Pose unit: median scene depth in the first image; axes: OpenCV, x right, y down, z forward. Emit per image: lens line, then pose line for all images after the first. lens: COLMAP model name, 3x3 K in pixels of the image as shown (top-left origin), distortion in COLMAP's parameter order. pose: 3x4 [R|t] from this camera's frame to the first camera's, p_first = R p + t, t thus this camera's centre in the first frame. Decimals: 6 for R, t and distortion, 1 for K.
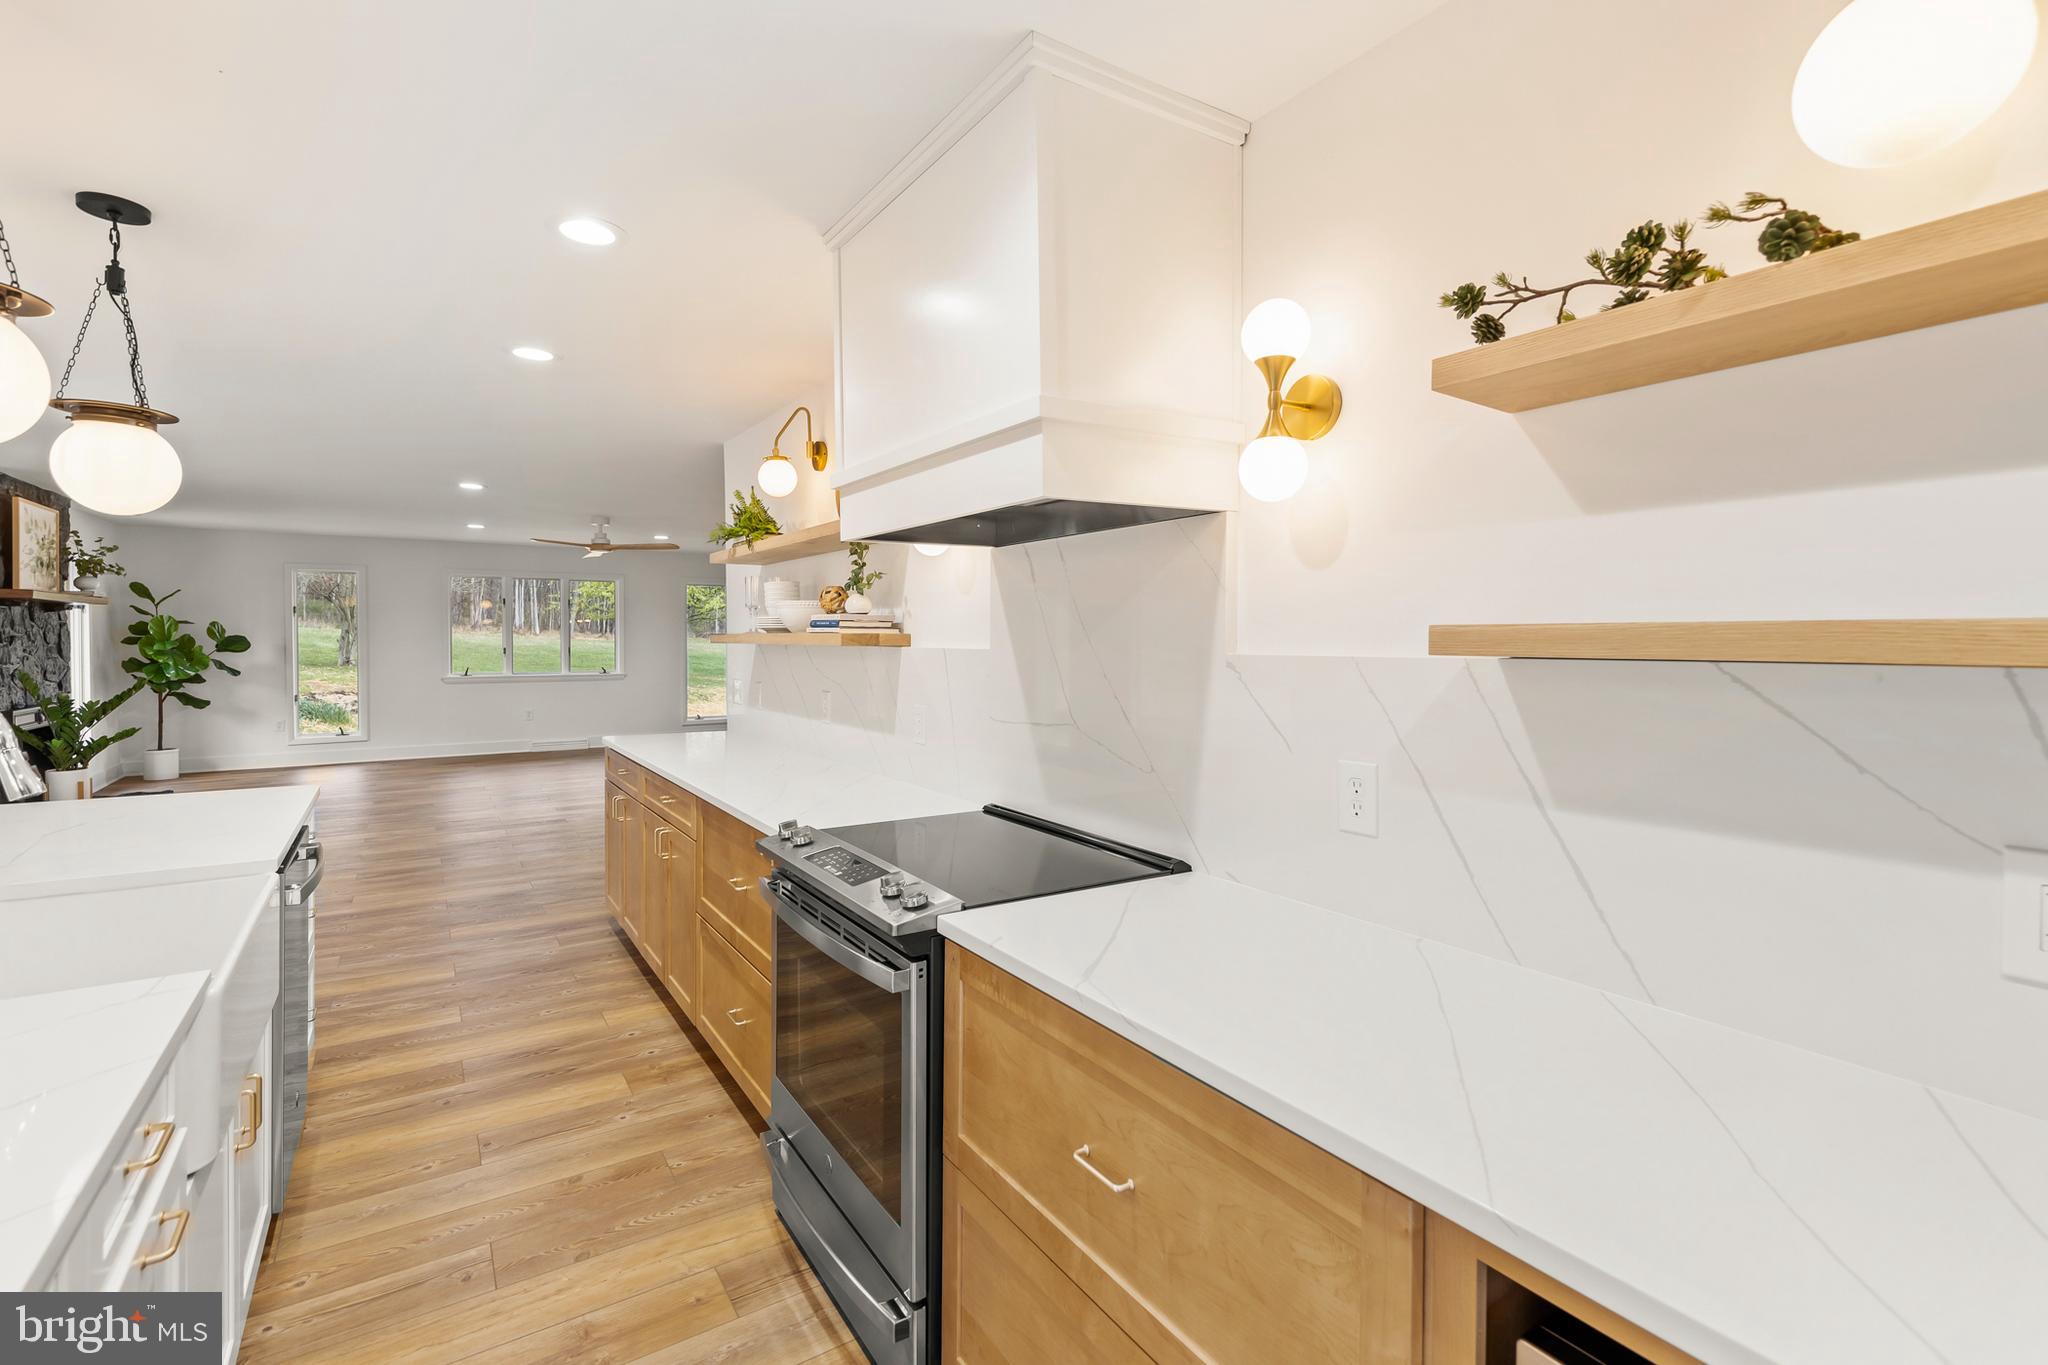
lens RADIAL K [[911.9, 0, 1020.4], [0, 911.9, 650.0], [0, 0, 1]] dist [0.001219, 0.000056]
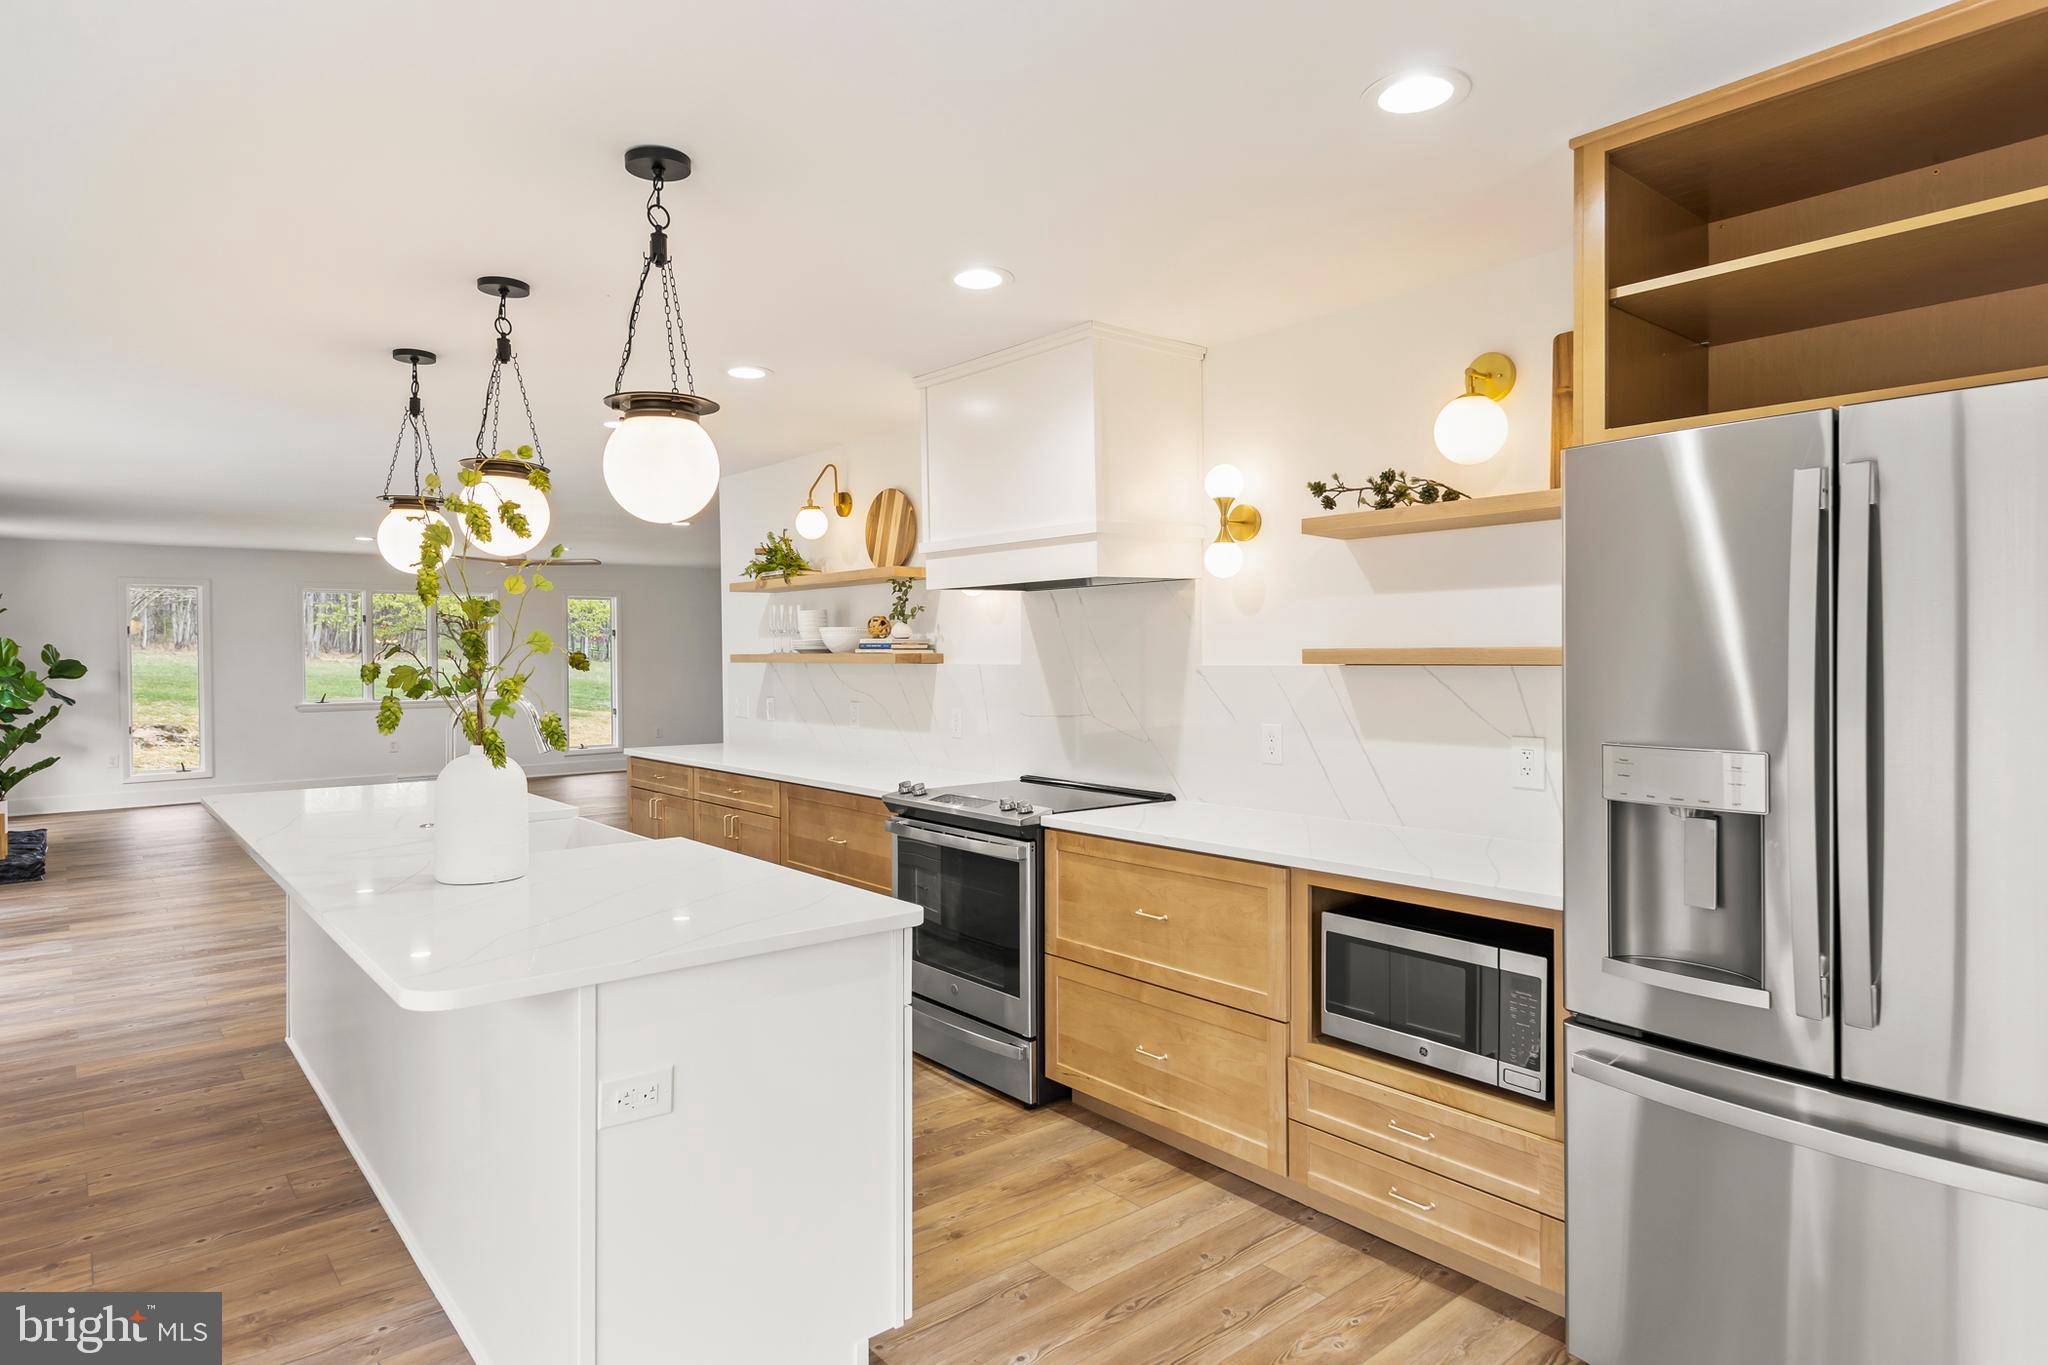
lens RADIAL K [[1143.3, 0, 1025.4], [0, 1143.3, 658.9], [0, 0, 1]] dist [0.001587, 0.001121]
pose [[0.993018, -0.009781, 0.117553, -0.311350], [0.010674, 0.999919, -0.006966, 0.003996], [-0.117475, 0.008172, 0.993042, -0.979082]]
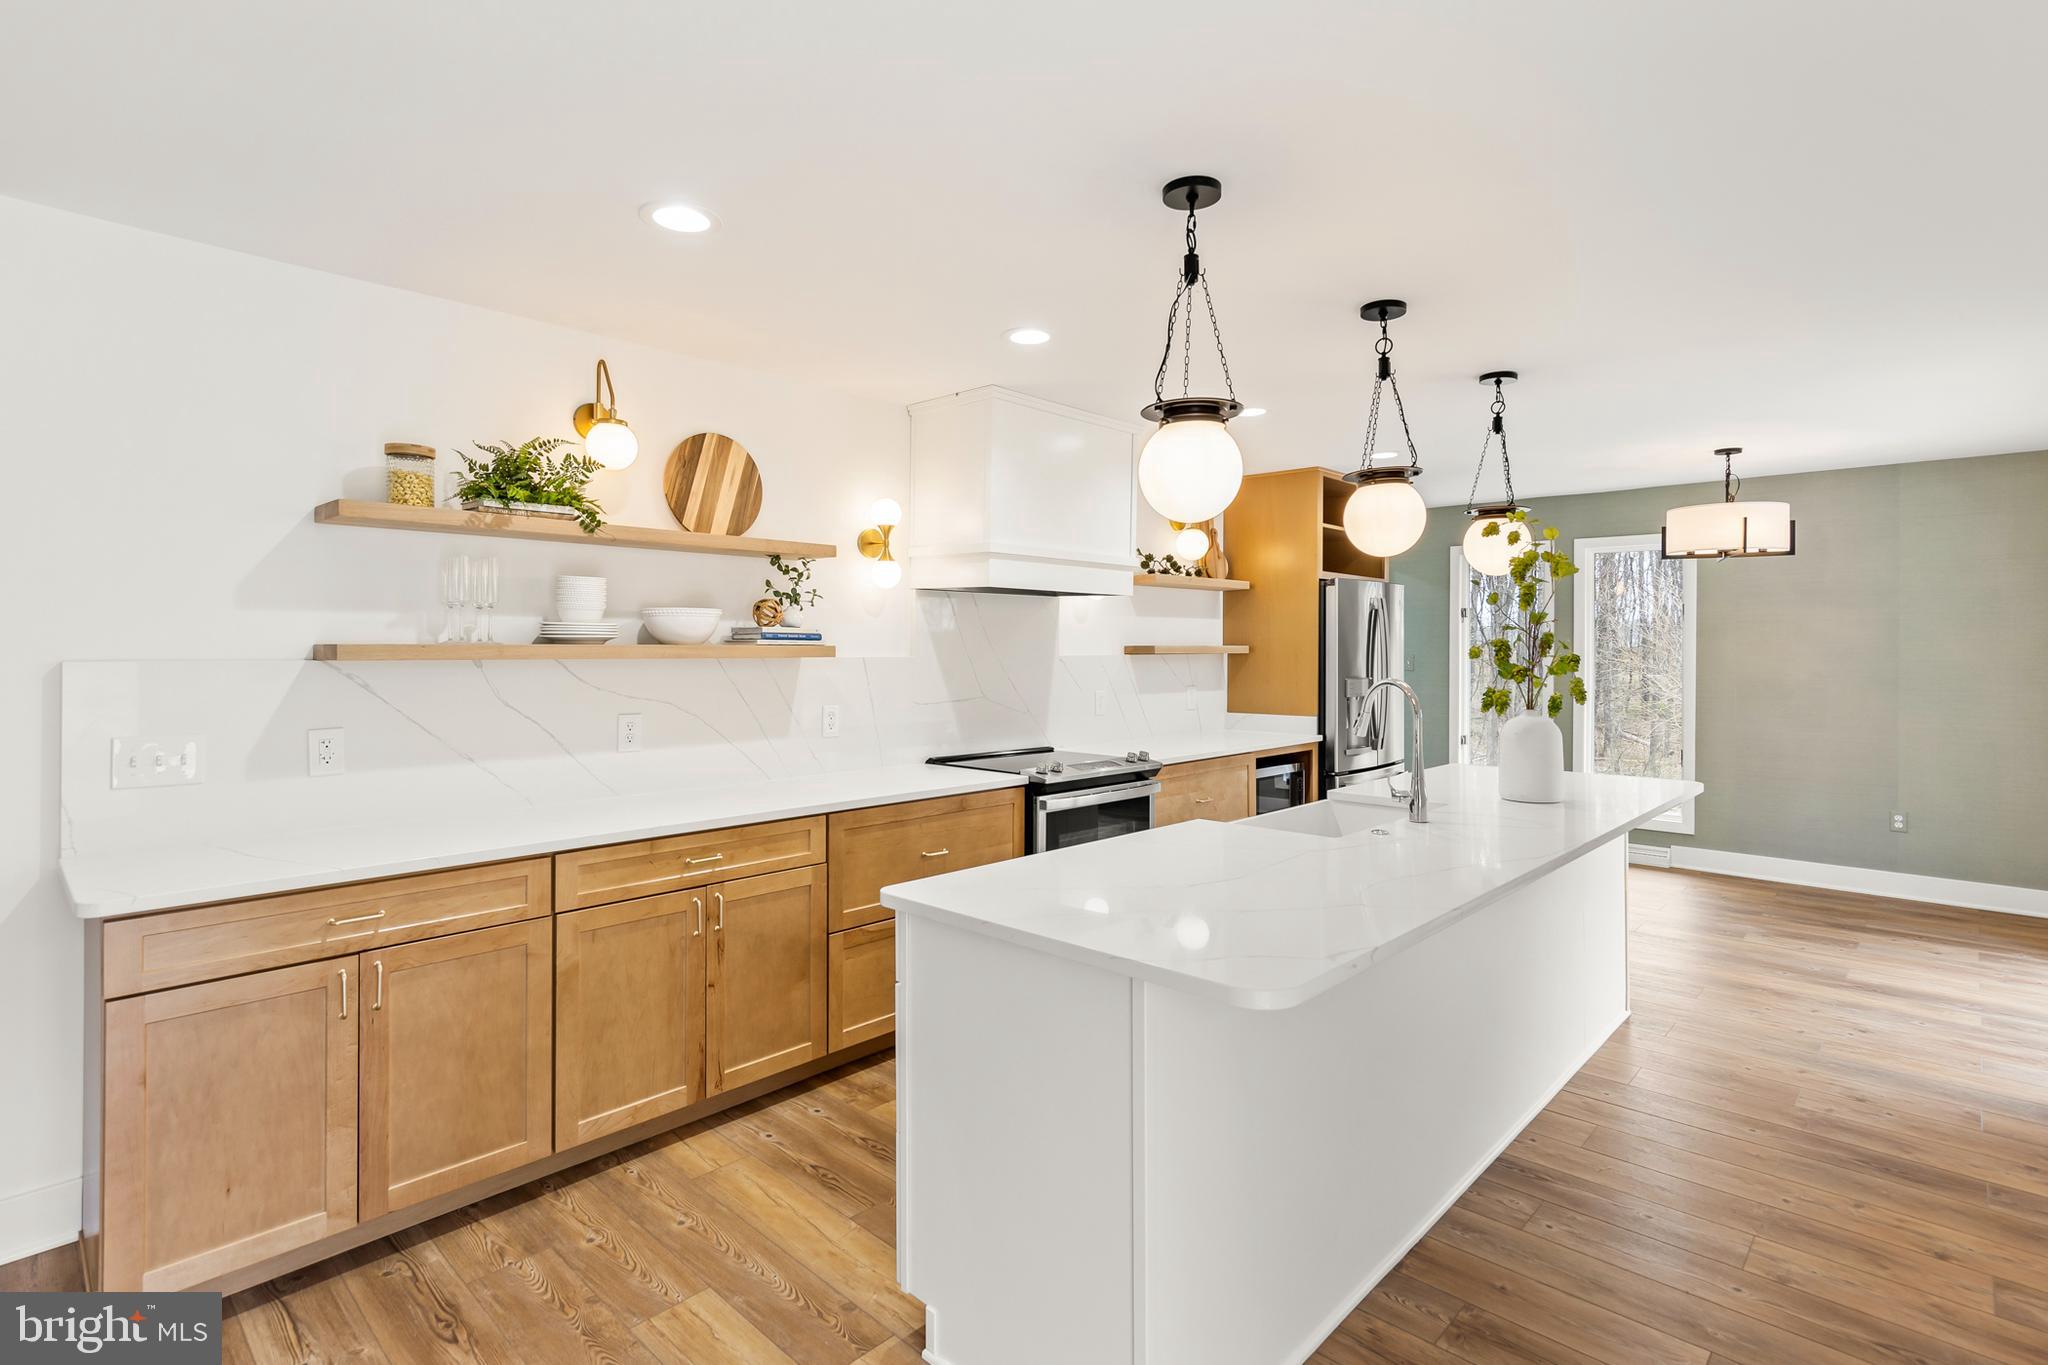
lens RADIAL K [[999.3, 0, 1020.2], [0, 999.3, 642.4], [0, 0, 1]] dist [0.000319, -0.000167]
pose [[-0.219025, -0.002064, 0.975717, -2.222849], [0.007639, 0.999963, 0.003830, -0.039268], [-0.975689, 0.008292, -0.219001, 1.600273]]
